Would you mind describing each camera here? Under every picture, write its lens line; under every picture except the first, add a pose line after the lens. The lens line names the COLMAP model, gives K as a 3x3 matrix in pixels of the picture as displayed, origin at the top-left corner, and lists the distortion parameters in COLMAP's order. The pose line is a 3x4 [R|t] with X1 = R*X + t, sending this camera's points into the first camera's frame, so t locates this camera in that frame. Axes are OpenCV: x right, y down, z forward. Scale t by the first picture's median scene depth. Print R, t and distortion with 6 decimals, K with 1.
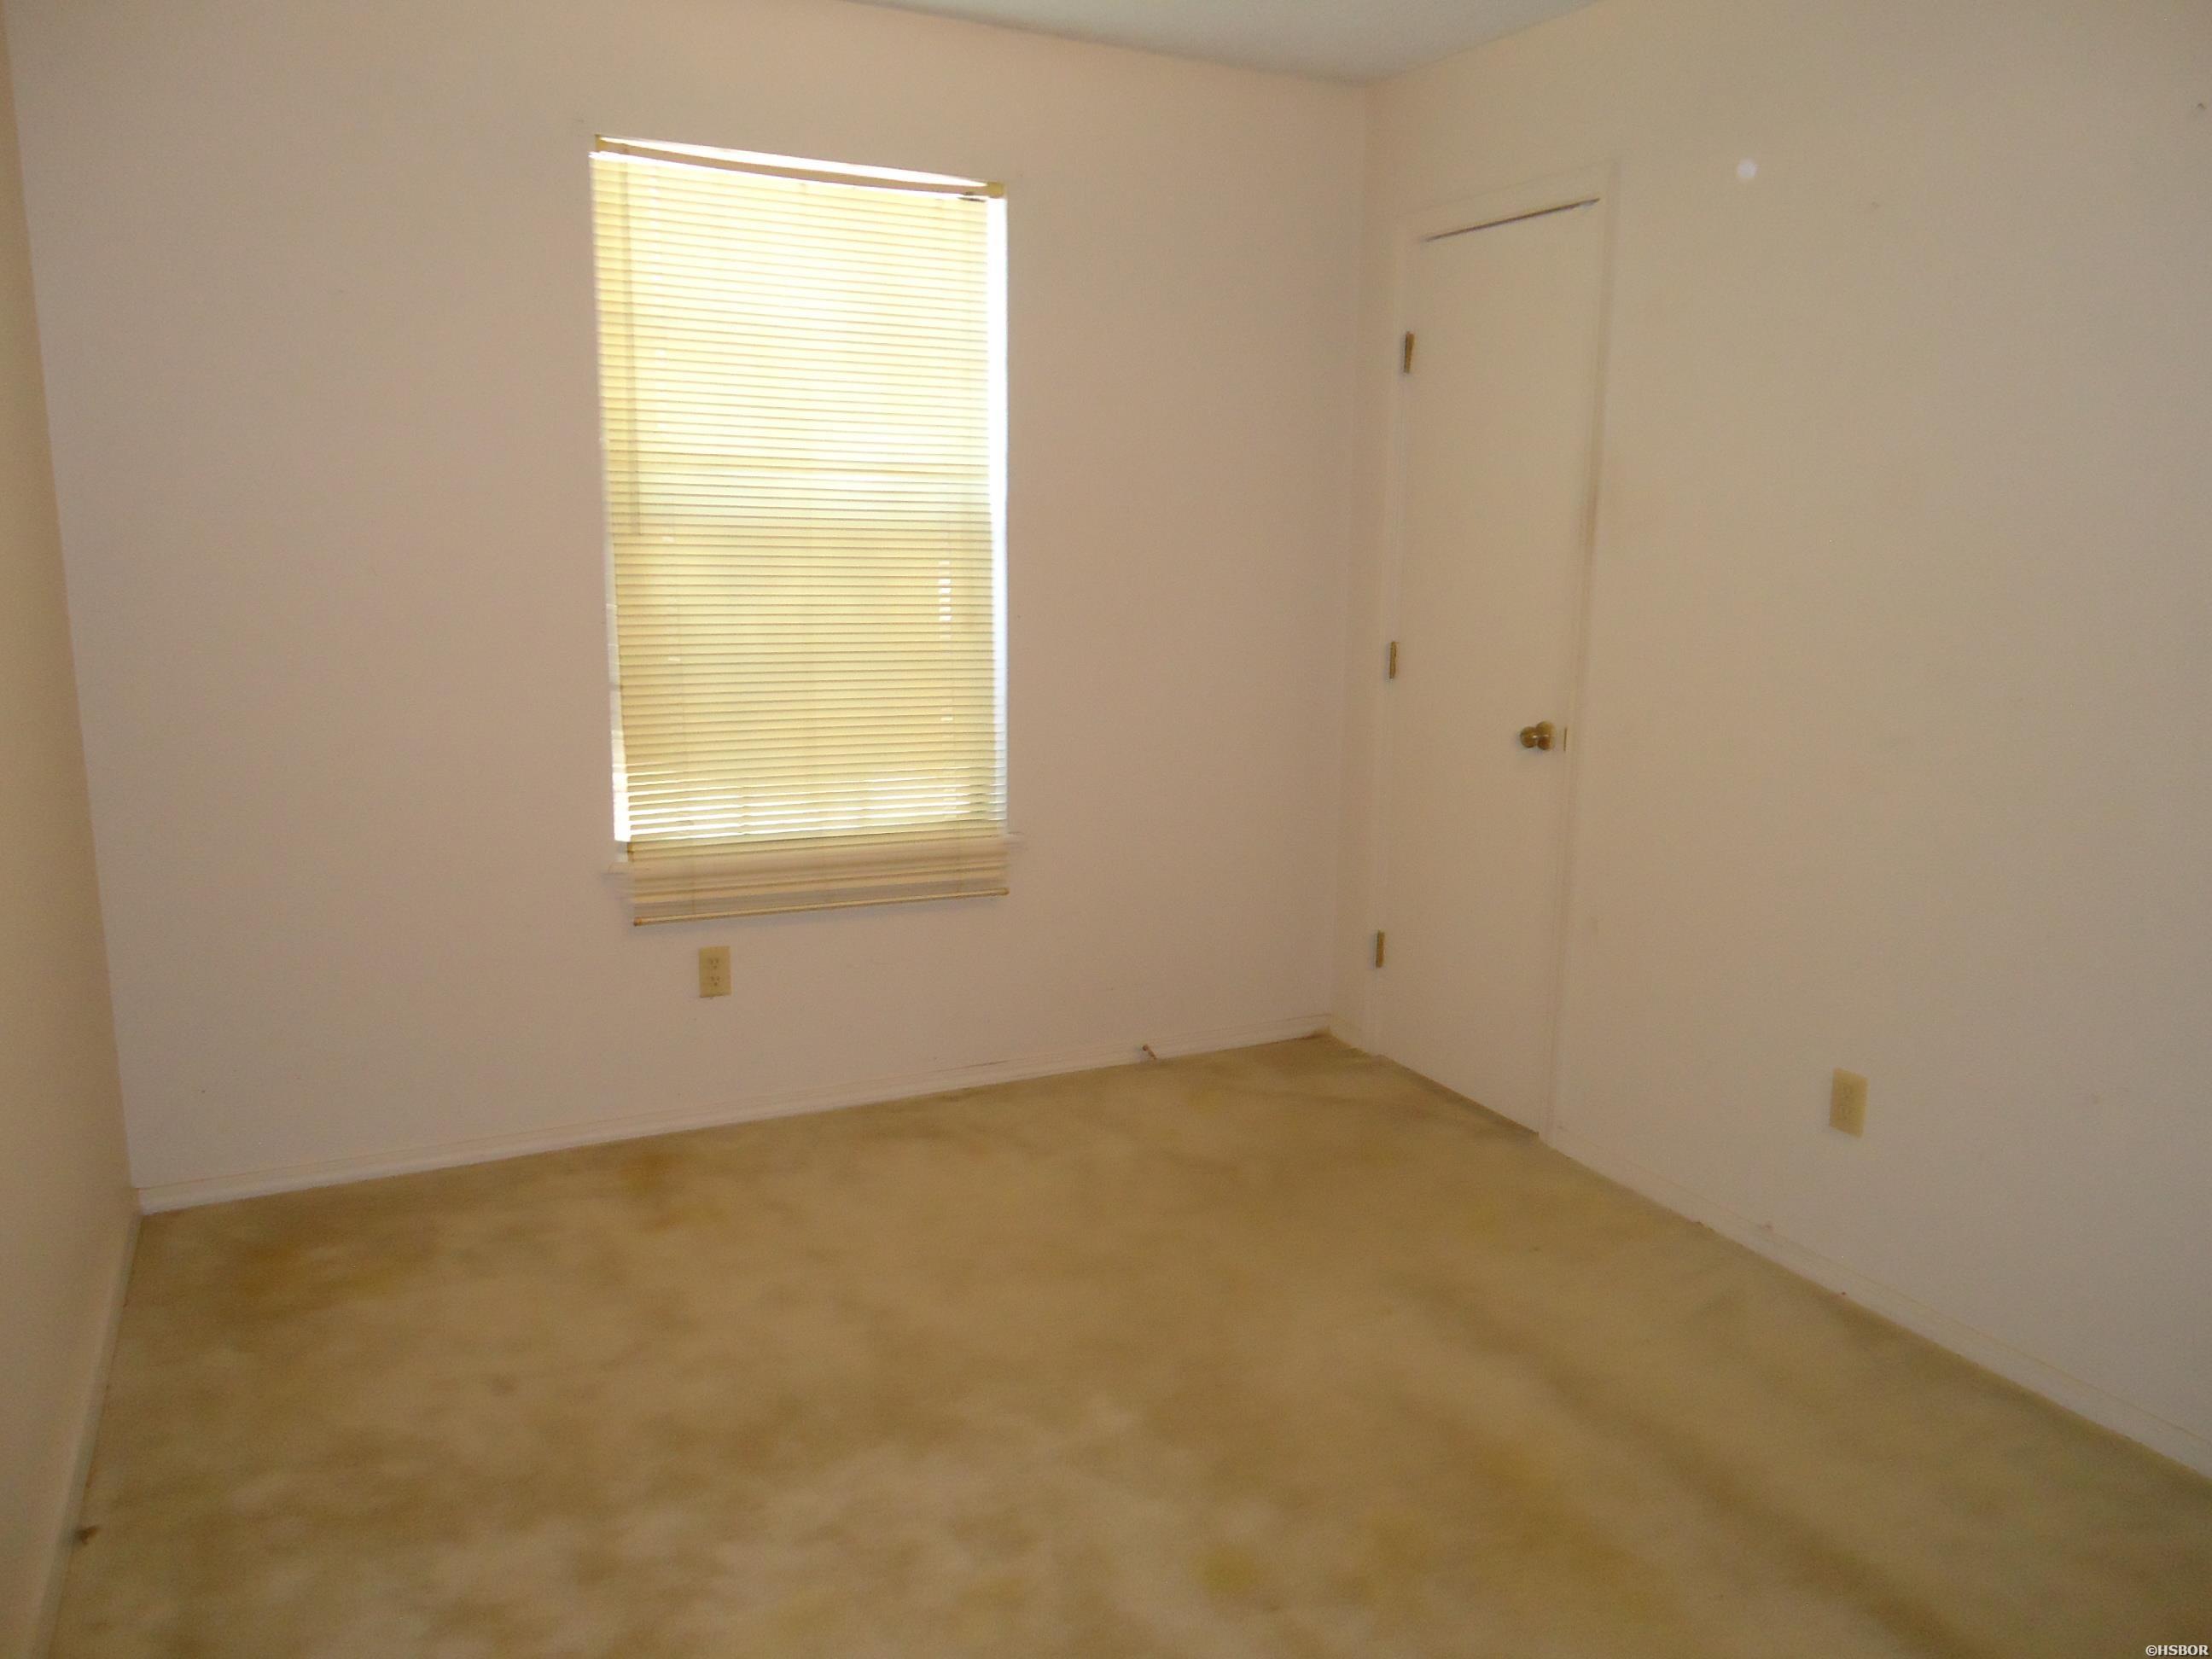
lens RADIAL K [[1613.6, 0, 1105.0], [0, 1613.6, 828.4], [0, 0, 1]] dist [-0.005437, 0.011856]
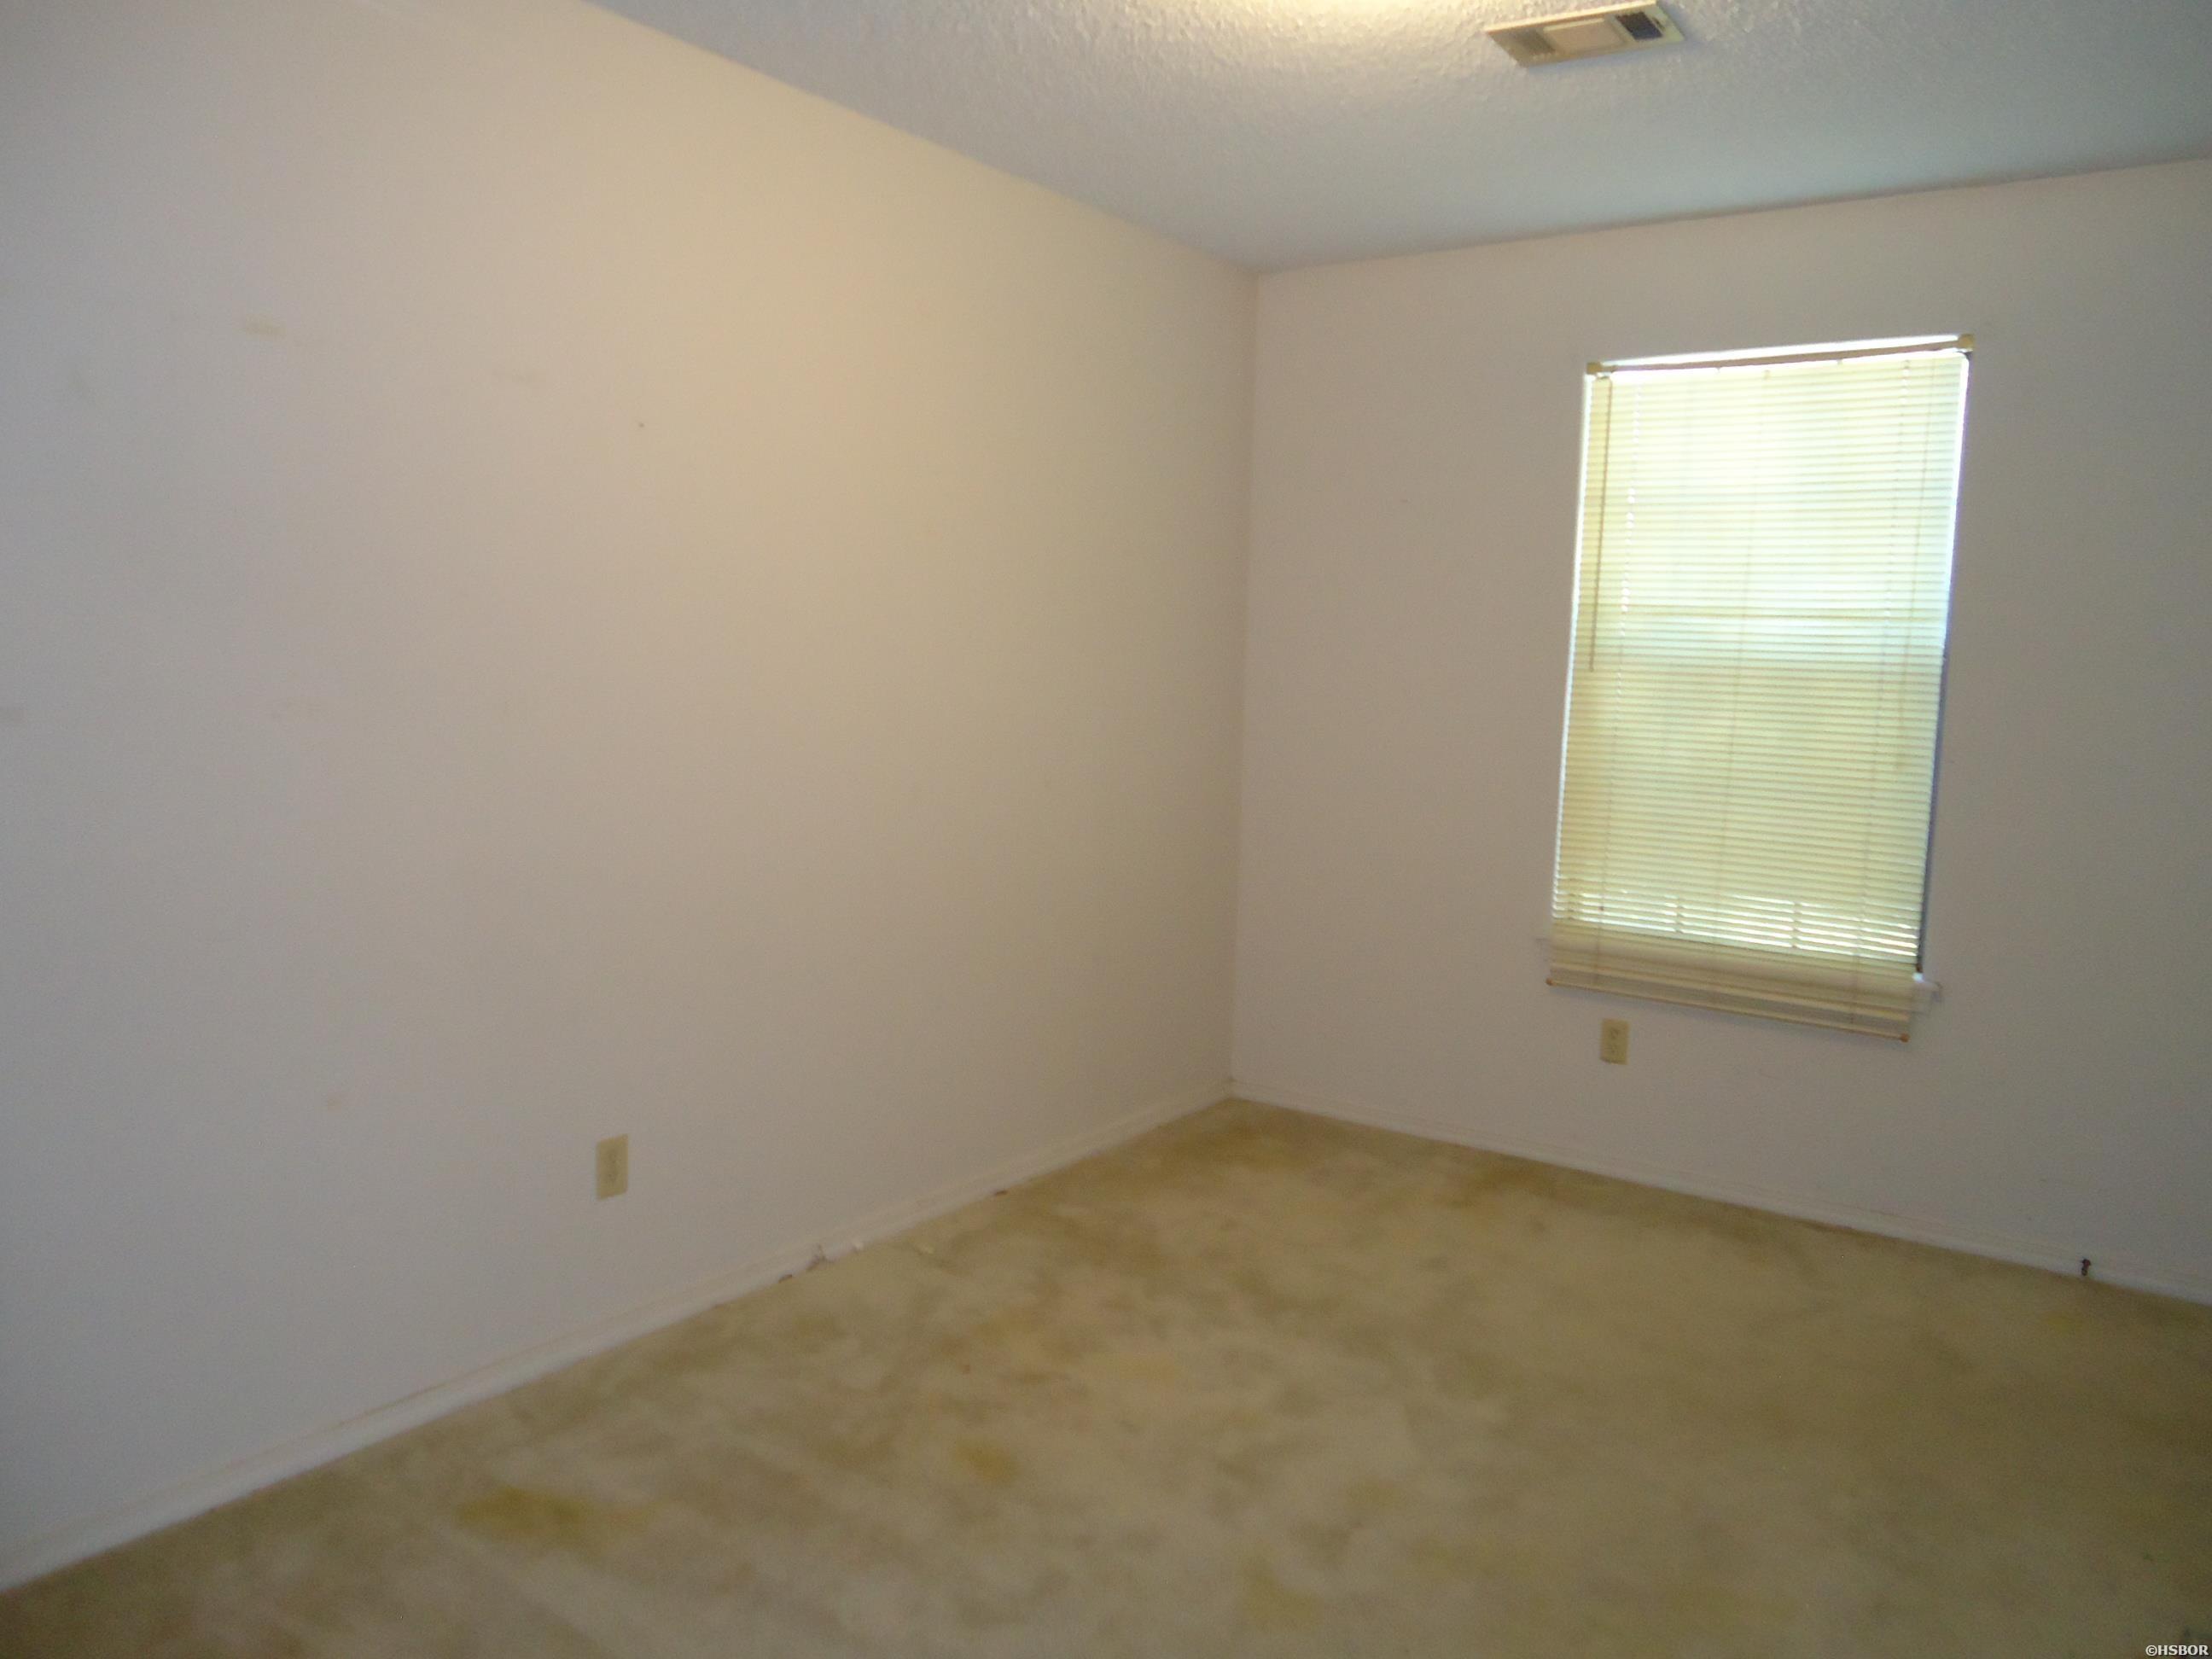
lens RADIAL K [[1613.6, 0, 1102.7], [0, 1613.6, 829.9], [0, 0, 1]] dist [-0.005437, 0.011856]
pose [[0.466882, 0.094967, -0.879206, 0.604598], [-0.189163, 0.981930, 0.005612, 0.002242], [0.863851, 0.163693, 0.476409, 0.101126]]
